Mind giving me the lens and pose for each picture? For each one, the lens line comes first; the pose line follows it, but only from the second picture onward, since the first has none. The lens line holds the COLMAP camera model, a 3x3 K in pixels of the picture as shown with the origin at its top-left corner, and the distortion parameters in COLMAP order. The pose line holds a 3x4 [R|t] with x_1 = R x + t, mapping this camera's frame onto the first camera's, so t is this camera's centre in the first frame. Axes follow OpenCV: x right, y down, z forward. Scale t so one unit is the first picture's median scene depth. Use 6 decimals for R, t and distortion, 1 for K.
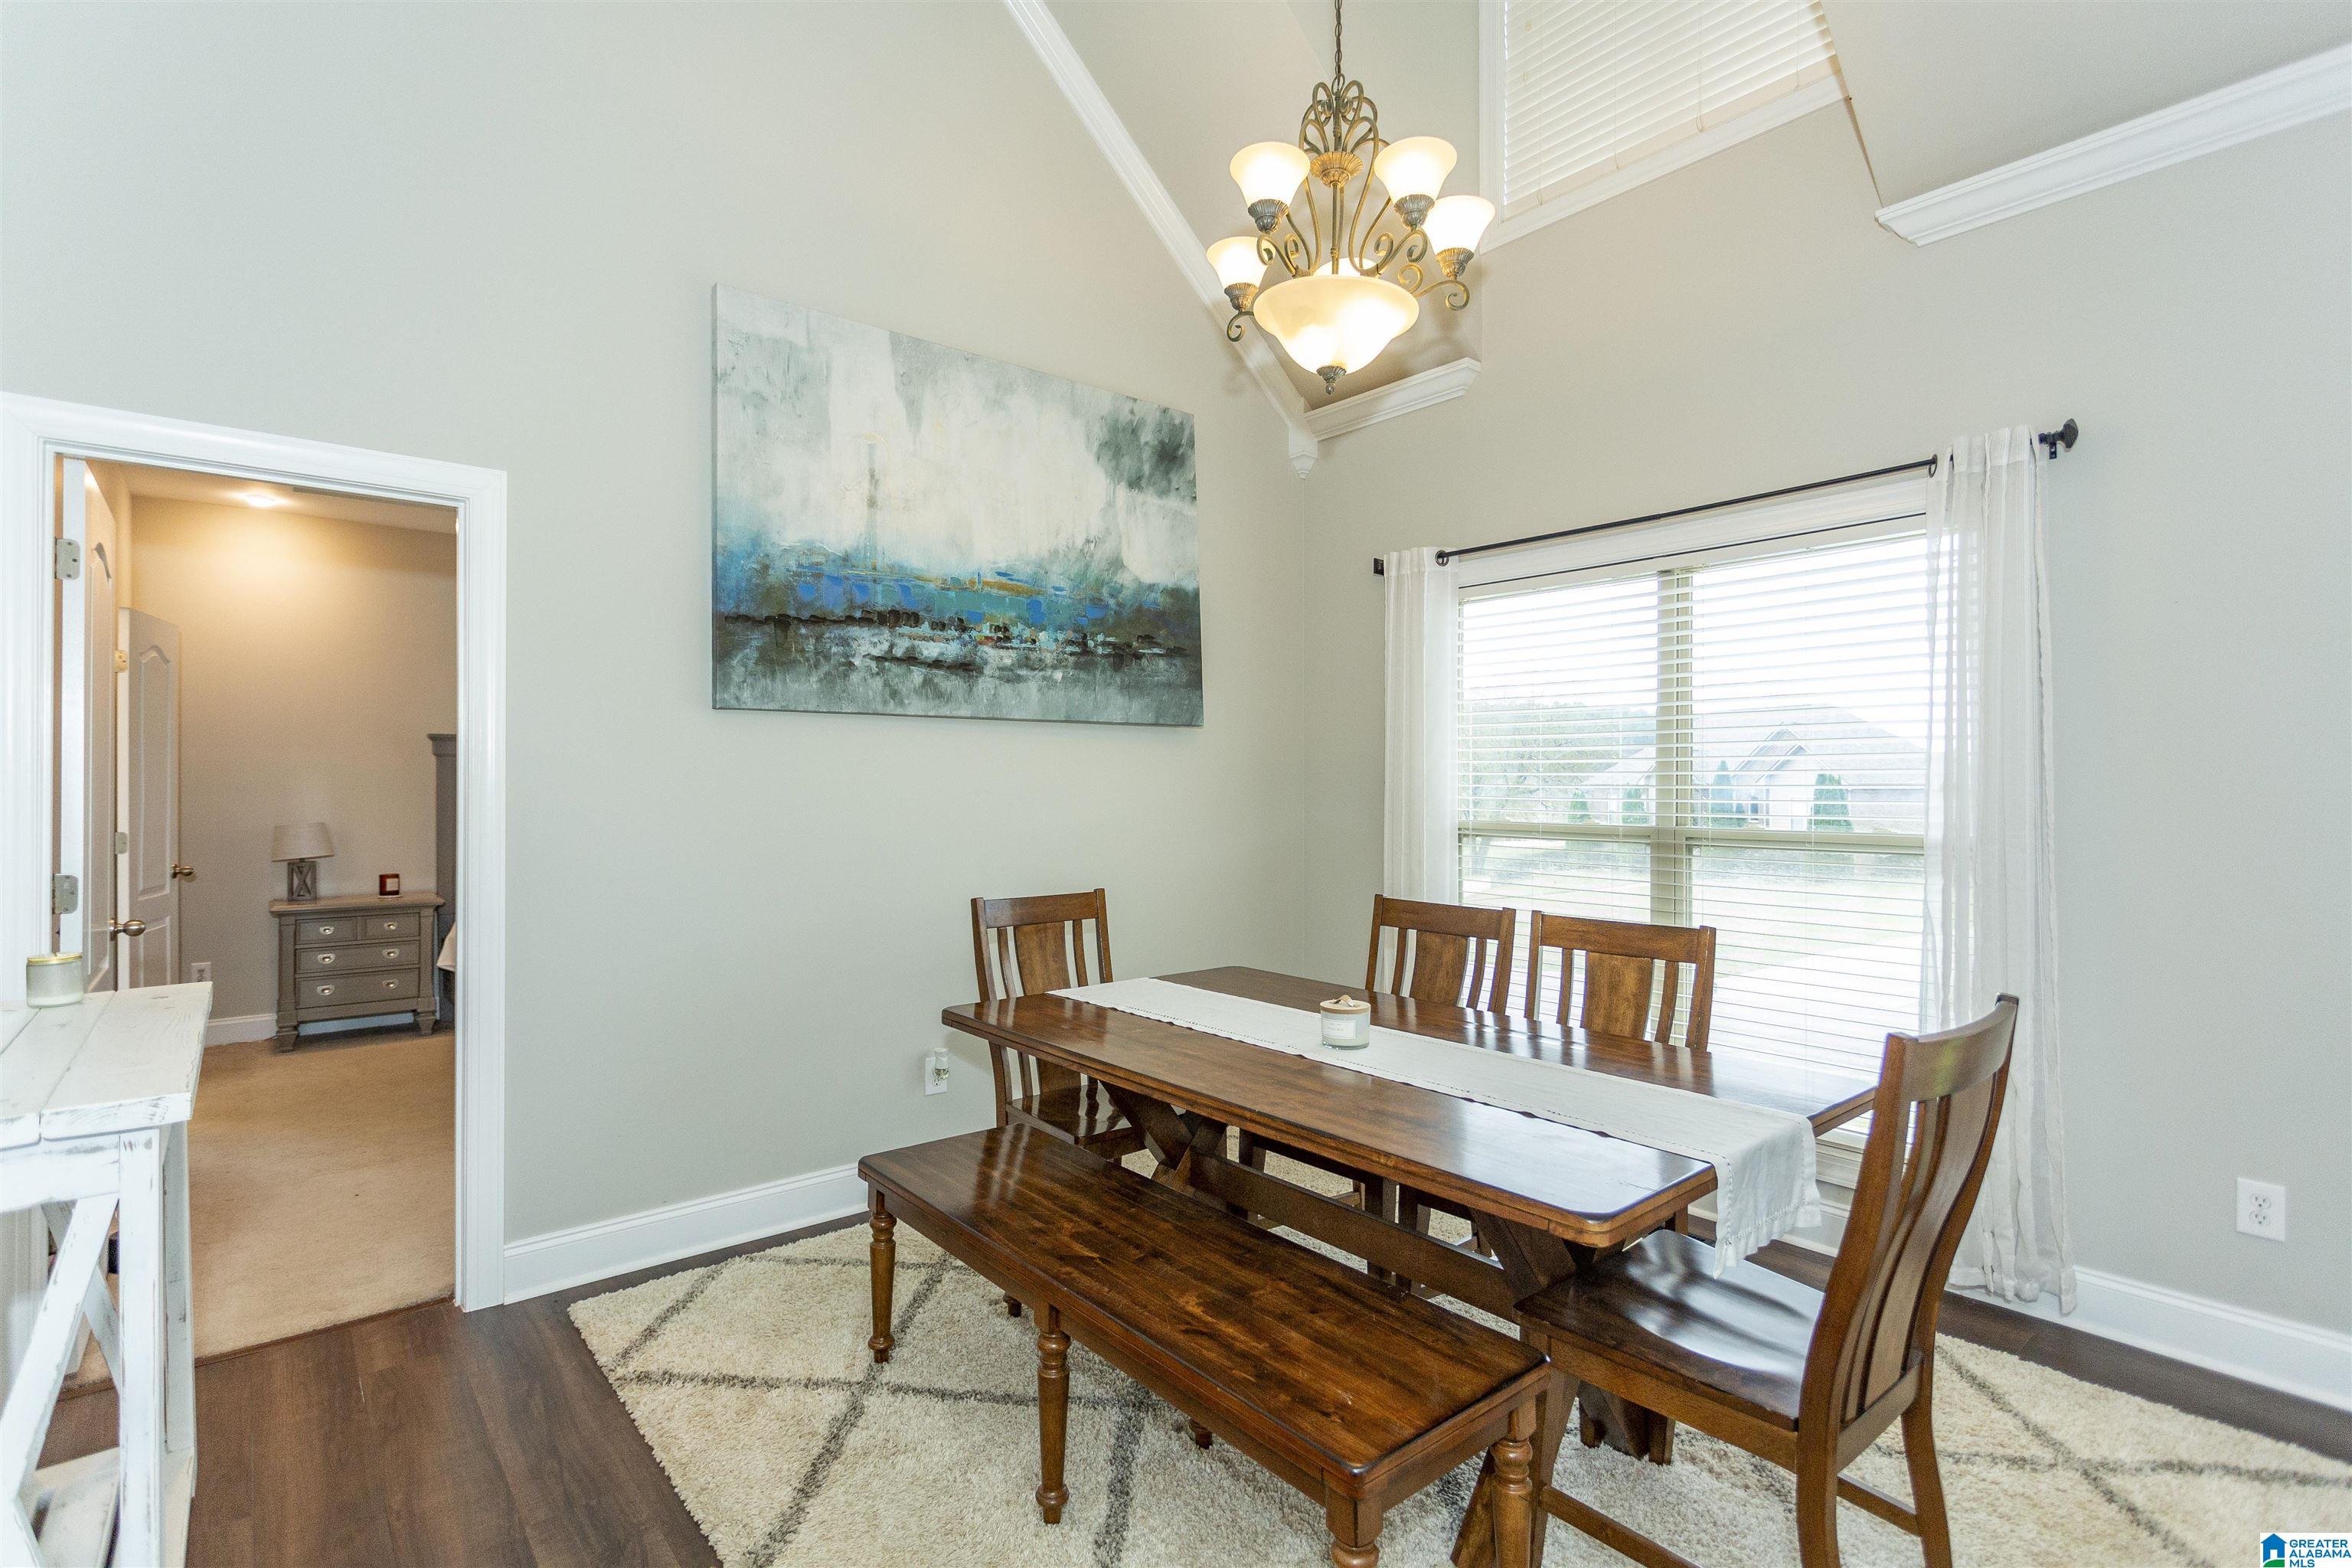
lens RADIAL K [[1120.2, 0, 1153.7], [0, 1120.2, 806.8], [0, 0, 1]] dist [0.005280, 0.004107]
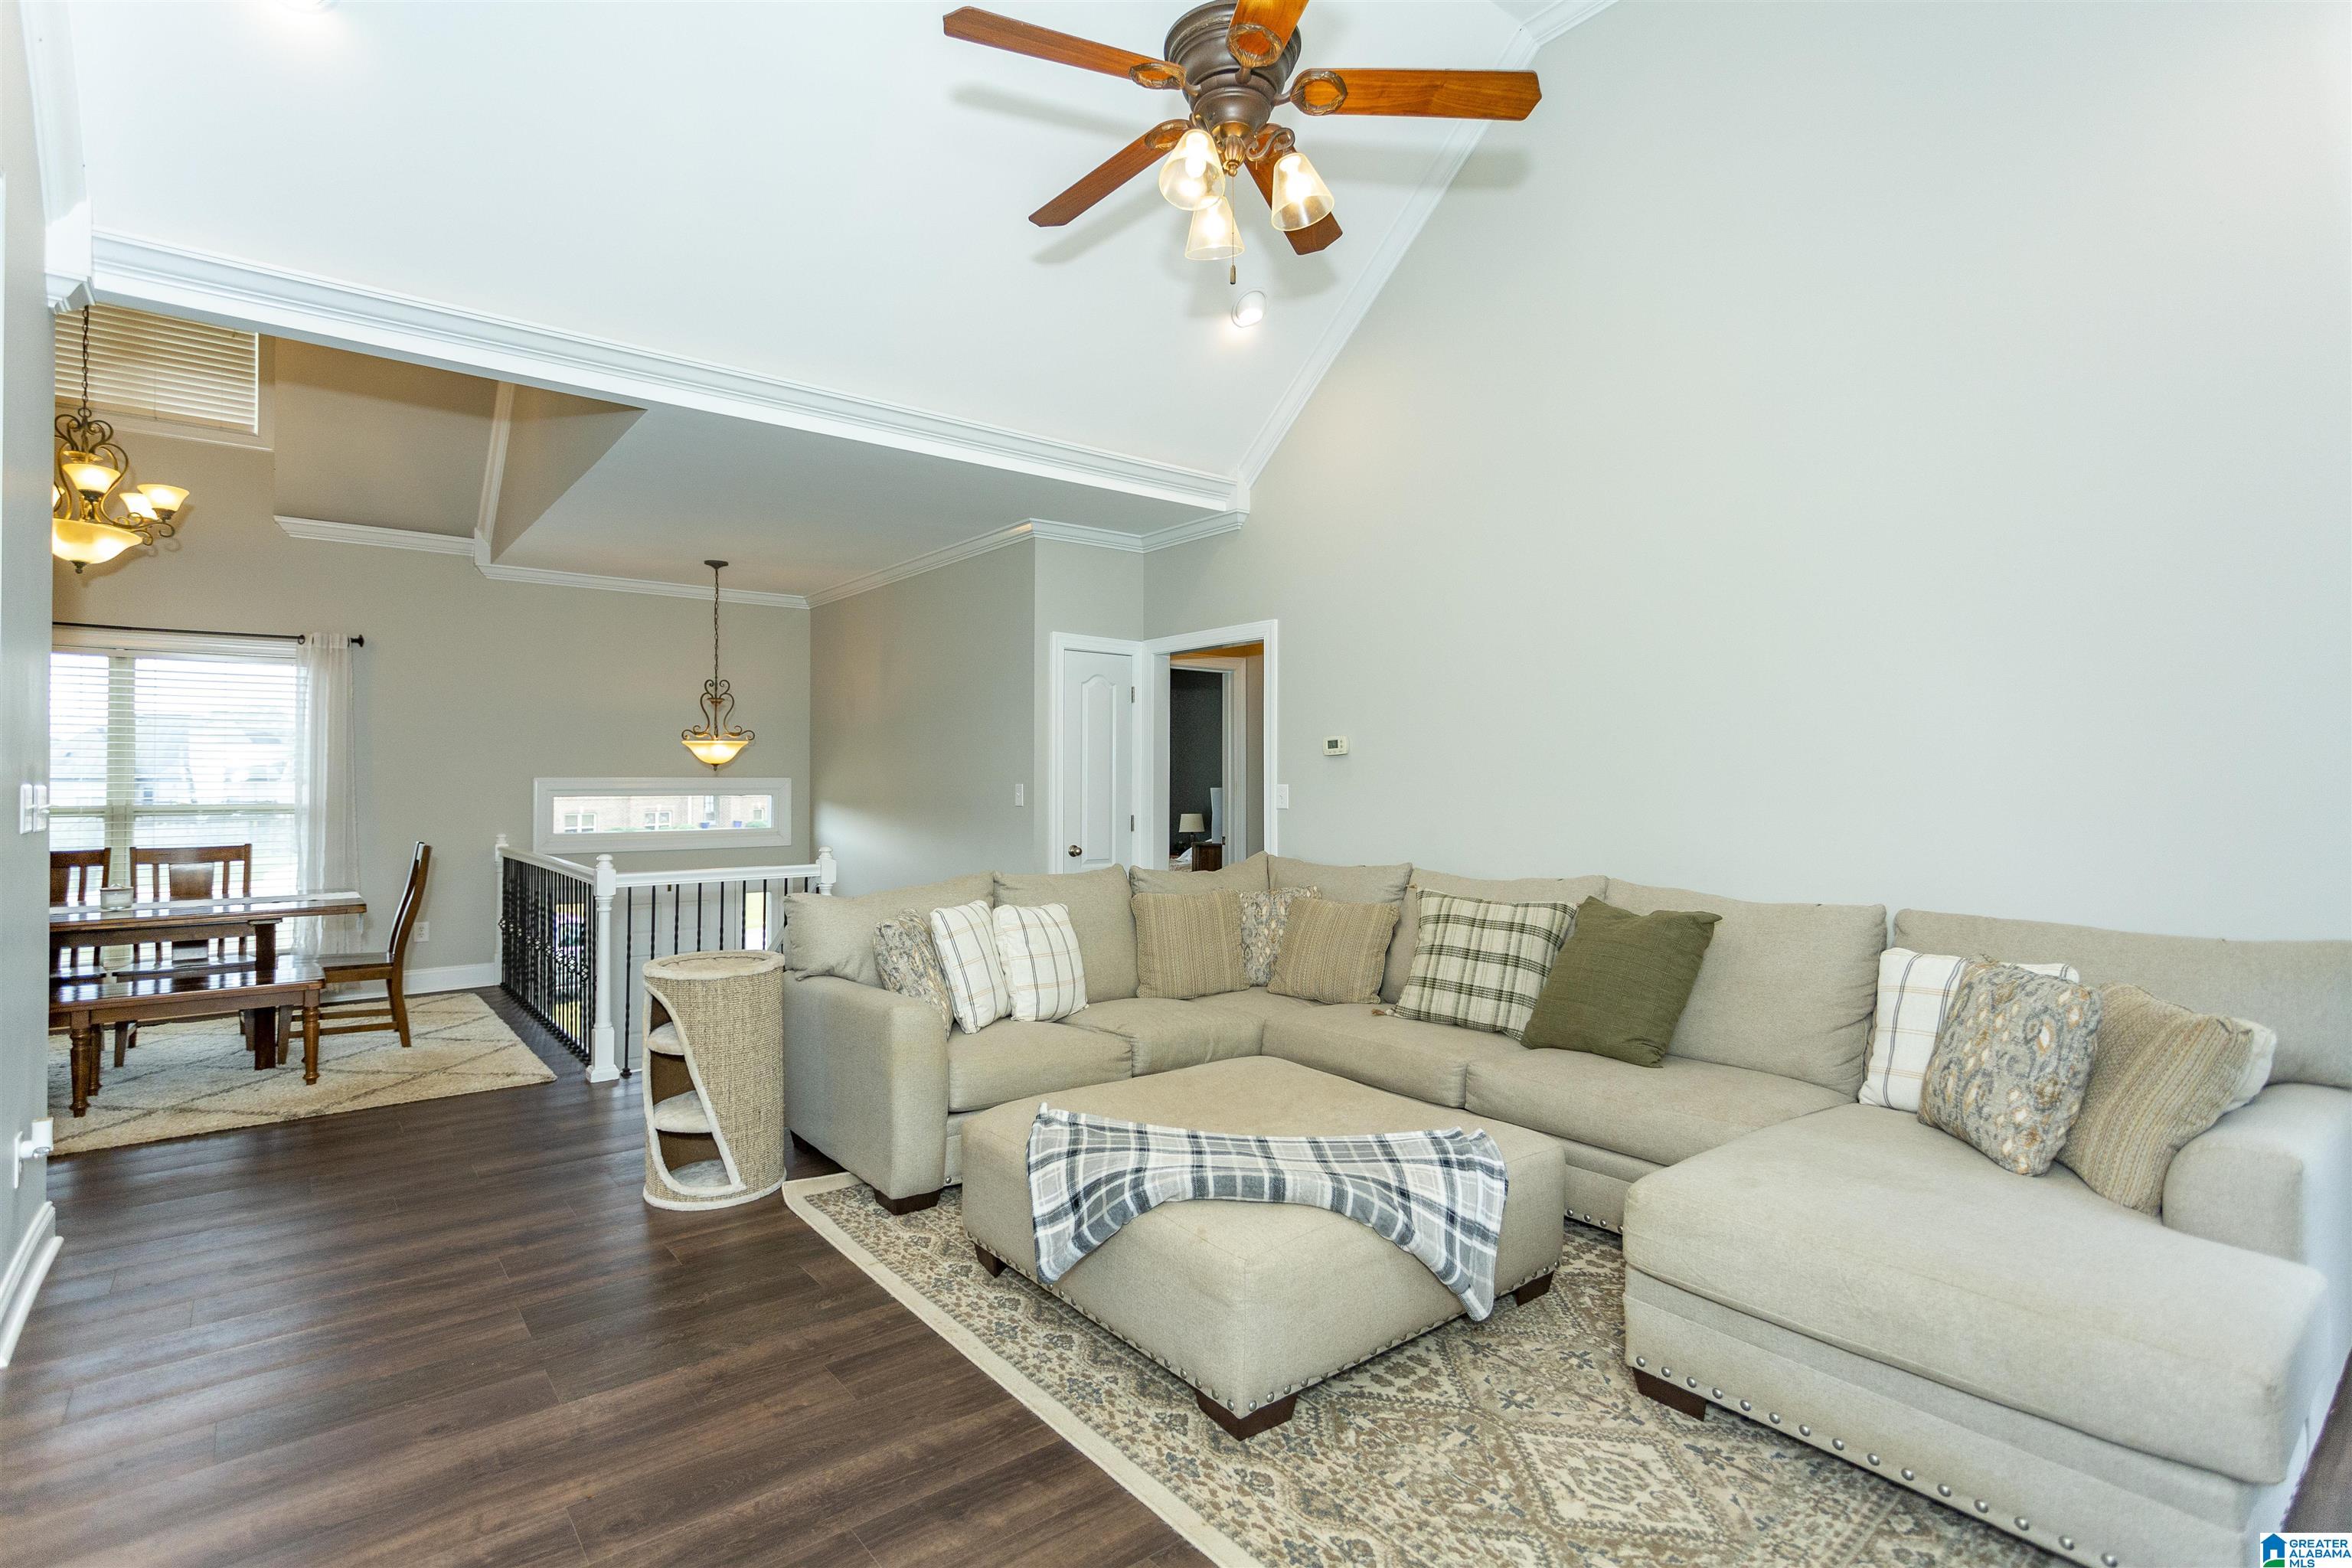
lens RADIAL K [[1120.2, 0, 1155.5], [0, 1120.2, 773.5], [0, 0, 1]] dist [0.005280, 0.004107]
pose [[0.028919, 0.008788, 0.999543, -1.504519], [0.027986, 0.999562, -0.009597, 0.037286], [-0.999190, 0.028250, 0.028661, -0.771504]]
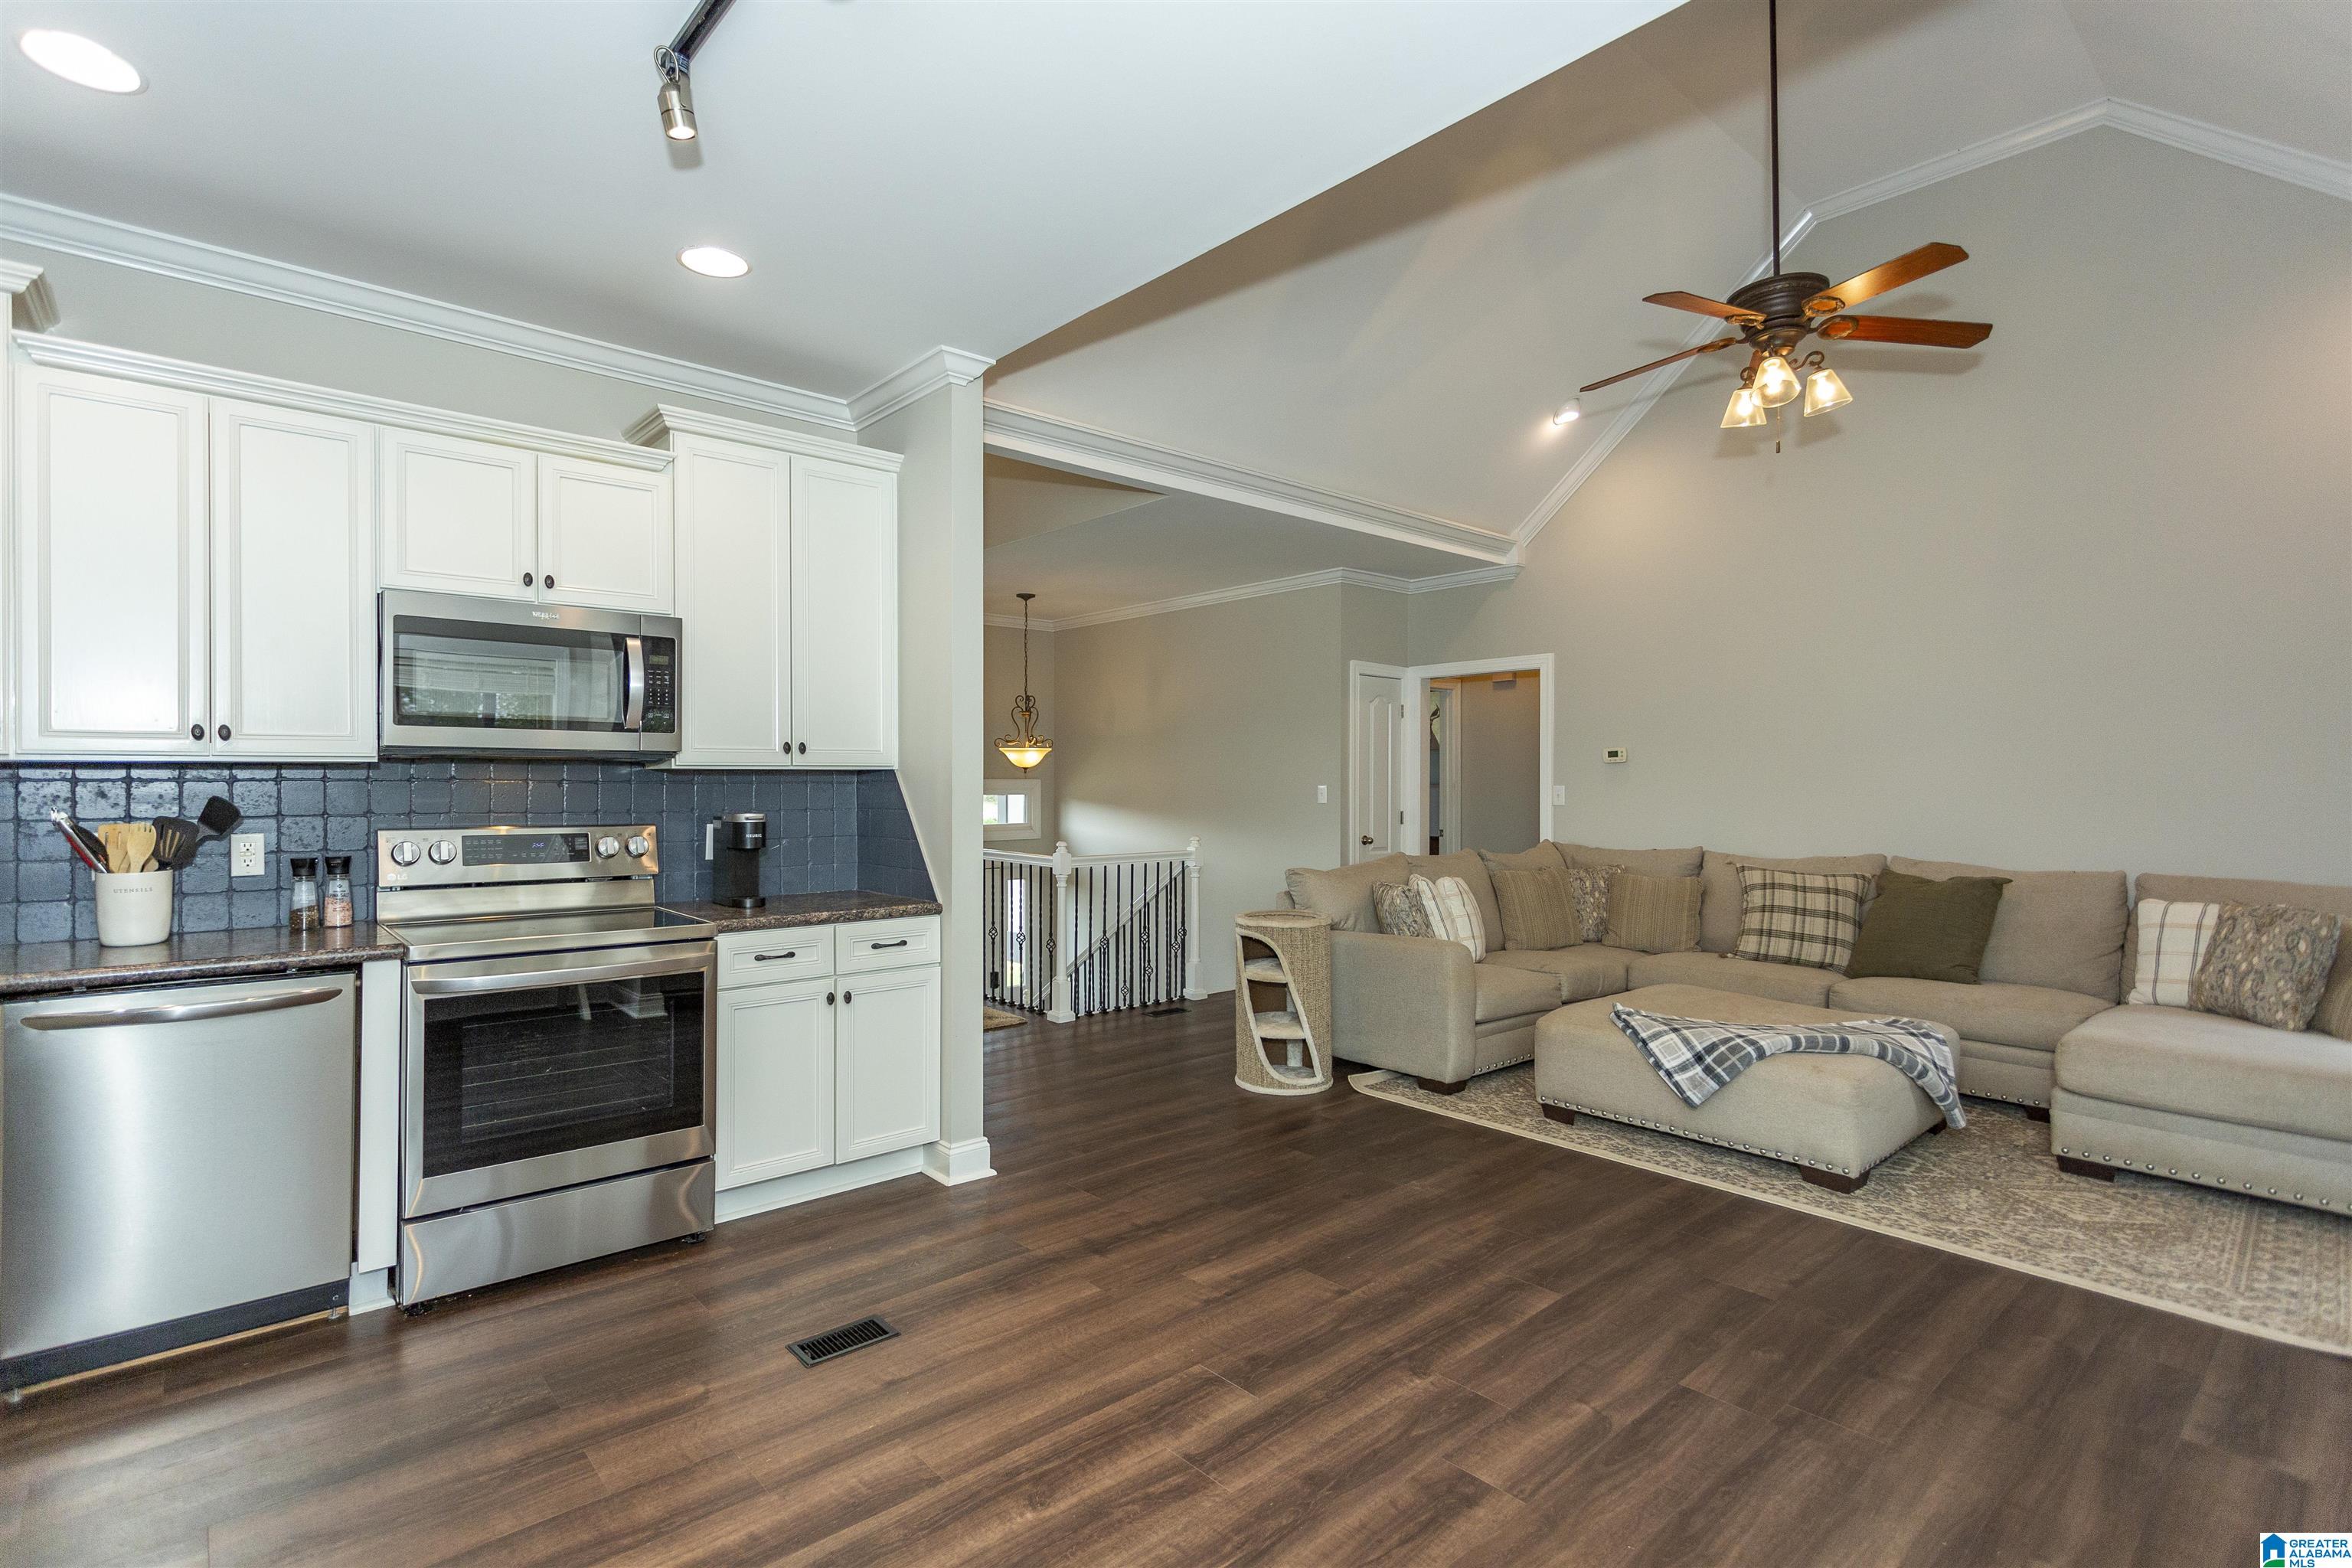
lens RADIAL K [[1120.2, 0, 1158.3], [0, 1120.2, 781.7], [0, 0, 1]] dist [0.005280, 0.004107]
pose [[-0.028625, 0.002060, 0.999588, -1.952709], [0.026079, 0.999659, -0.001313, 0.015506], [-0.999250, 0.026031, -0.028669, -0.003040]]
